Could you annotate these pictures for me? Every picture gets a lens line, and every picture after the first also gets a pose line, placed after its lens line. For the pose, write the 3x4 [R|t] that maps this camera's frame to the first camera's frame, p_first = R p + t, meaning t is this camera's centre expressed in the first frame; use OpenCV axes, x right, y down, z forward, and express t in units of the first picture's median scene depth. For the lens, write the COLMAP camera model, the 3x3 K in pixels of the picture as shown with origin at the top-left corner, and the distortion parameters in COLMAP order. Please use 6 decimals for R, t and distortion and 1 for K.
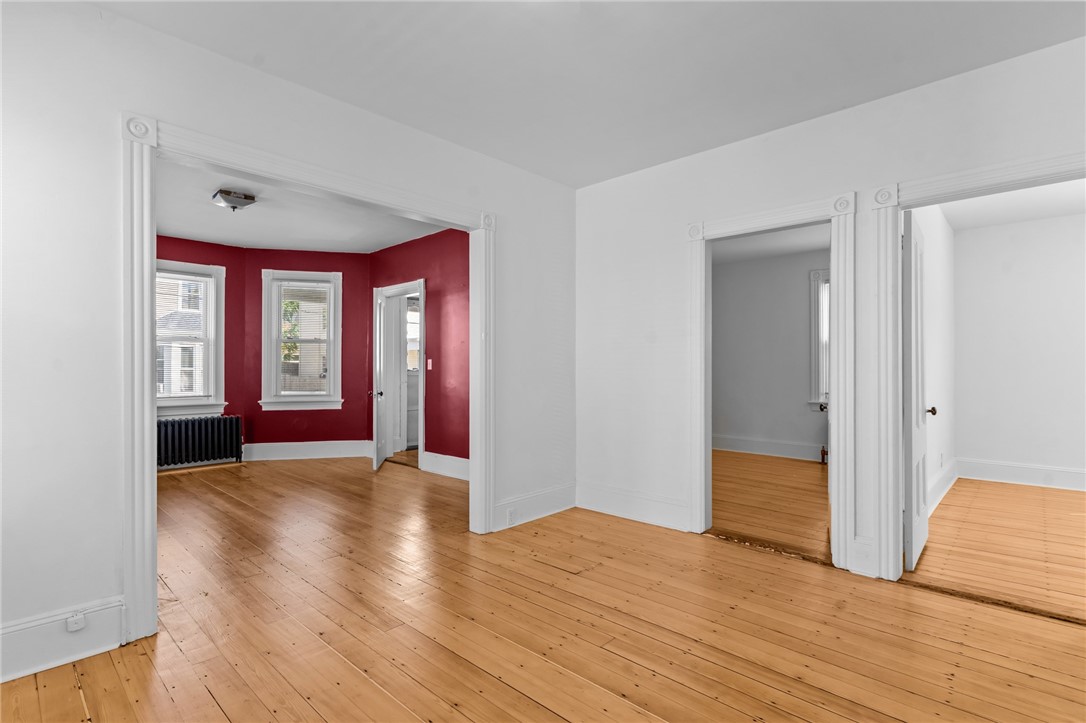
lens RADIAL K [[524.0, 0, 540.1], [0, 524.0, 368.1], [0, 0, 1]] dist [0.002576, -0.000076]
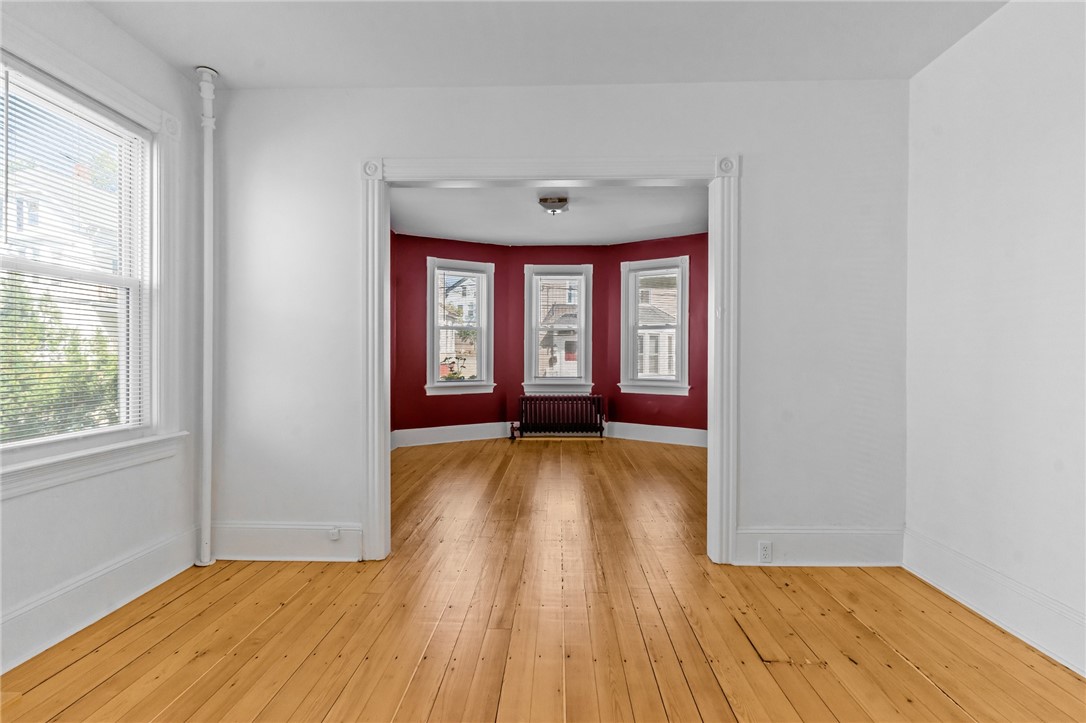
lens RADIAL K [[524.0, 0, 544.8], [0, 524.0, 355.0], [0, 0, 1]] dist [0.002576, -0.000076]
pose [[0.671439, 0.005520, -0.741039, 0.272325], [-0.003991, 0.999985, 0.003833, -0.000403], [0.741049, 0.000384, 0.671451, 0.247870]]
